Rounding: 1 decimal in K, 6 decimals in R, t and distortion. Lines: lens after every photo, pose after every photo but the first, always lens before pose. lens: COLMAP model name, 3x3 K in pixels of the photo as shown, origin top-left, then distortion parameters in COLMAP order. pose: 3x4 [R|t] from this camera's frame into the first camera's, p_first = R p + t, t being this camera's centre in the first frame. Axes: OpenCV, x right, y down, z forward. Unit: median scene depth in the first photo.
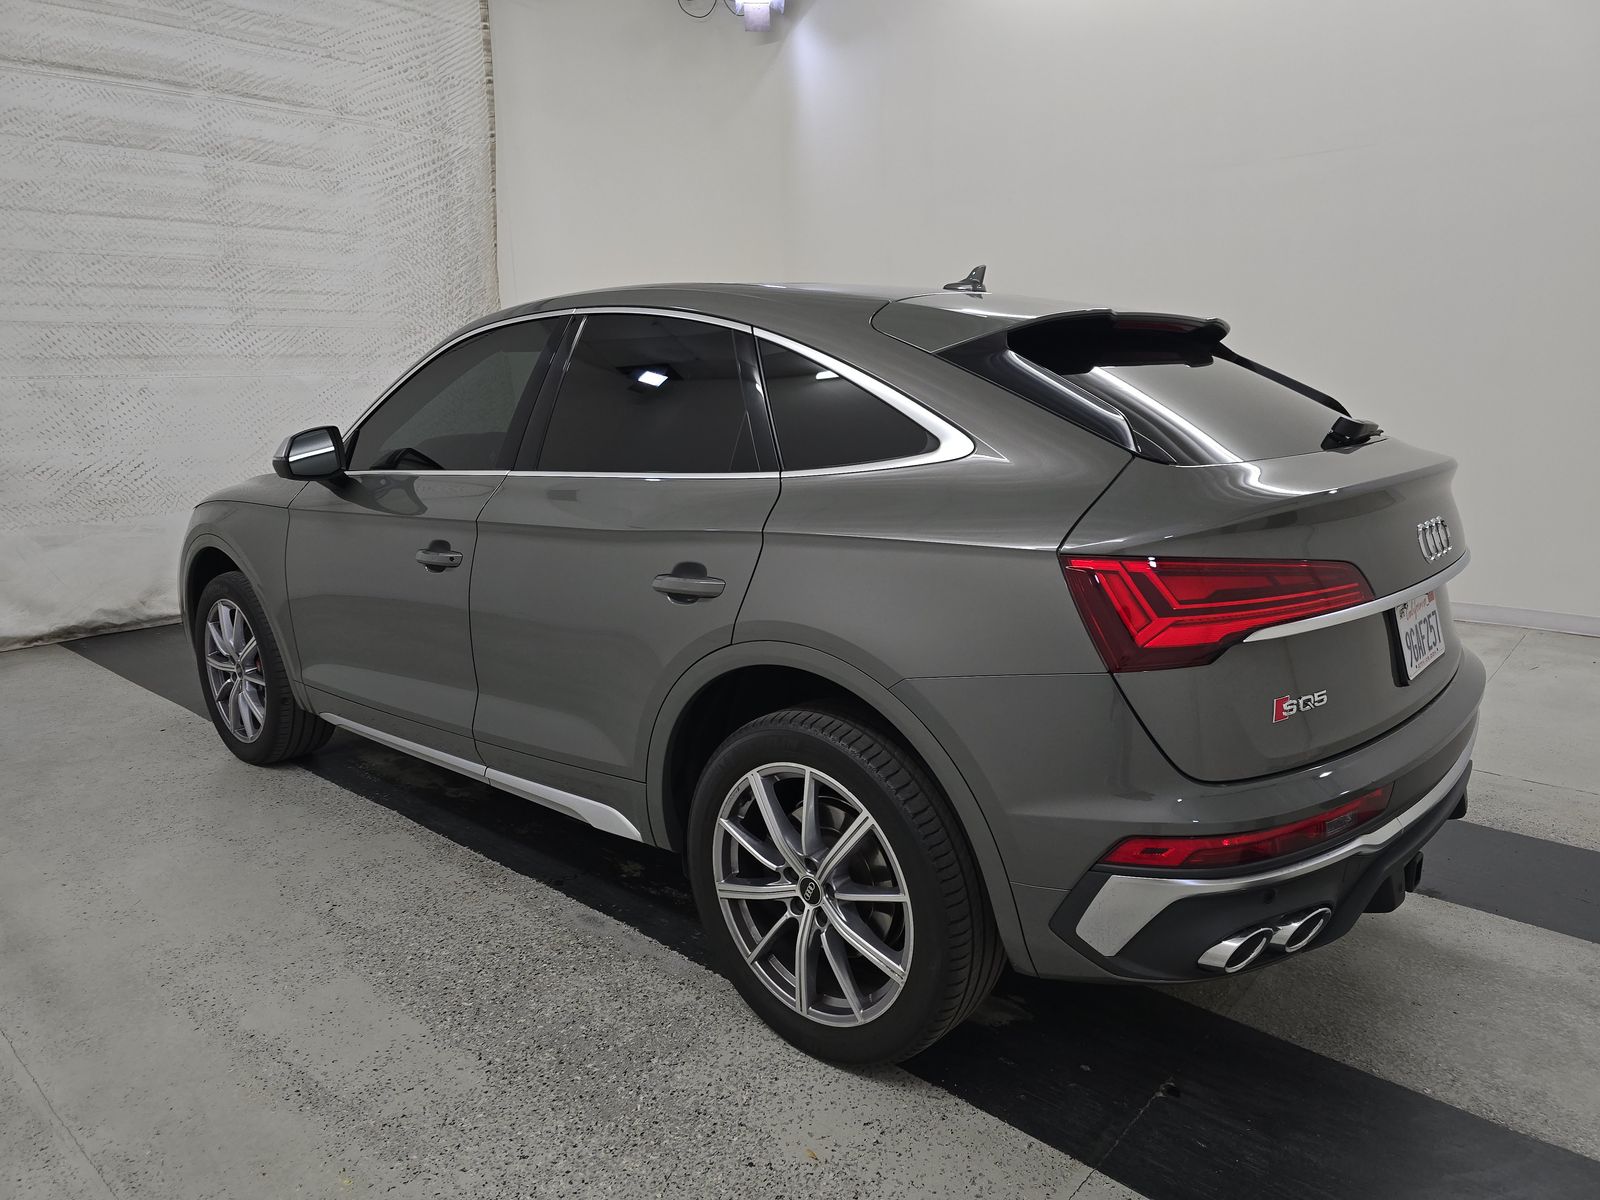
lens RADIAL K [[1051.5, 0, 797.0], [0, 1051.5, 605.5], [0, 0, 1]] dist [0.030968, -0.034245]
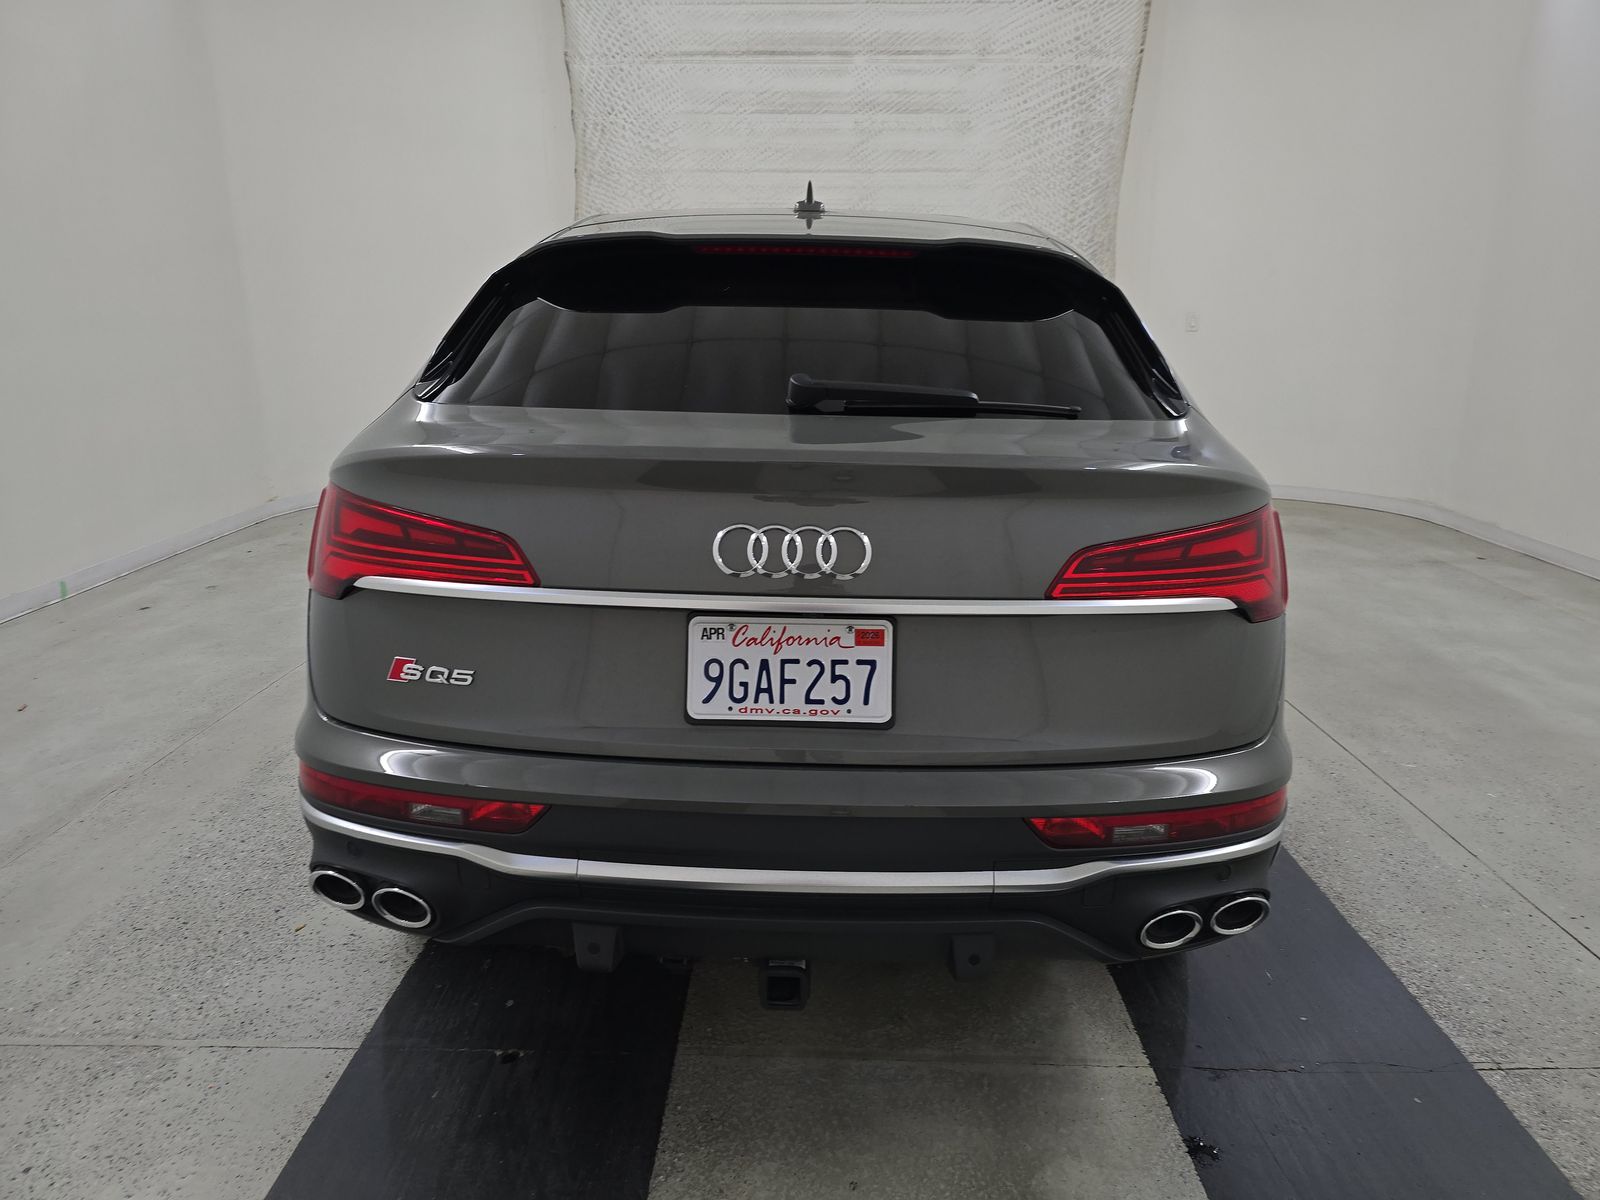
lens RADIAL K [[1051.5, 0, 804.2], [0, 1051.5, 602.9], [0, 0, 1]] dist [0.030968, -0.034245]
pose [[0.657819, 0.221451, -0.719884, 0.387411], [-0.177778, 0.974444, 0.137307, -0.043387], [0.731894, 0.037656, 0.680377, 0.178398]]
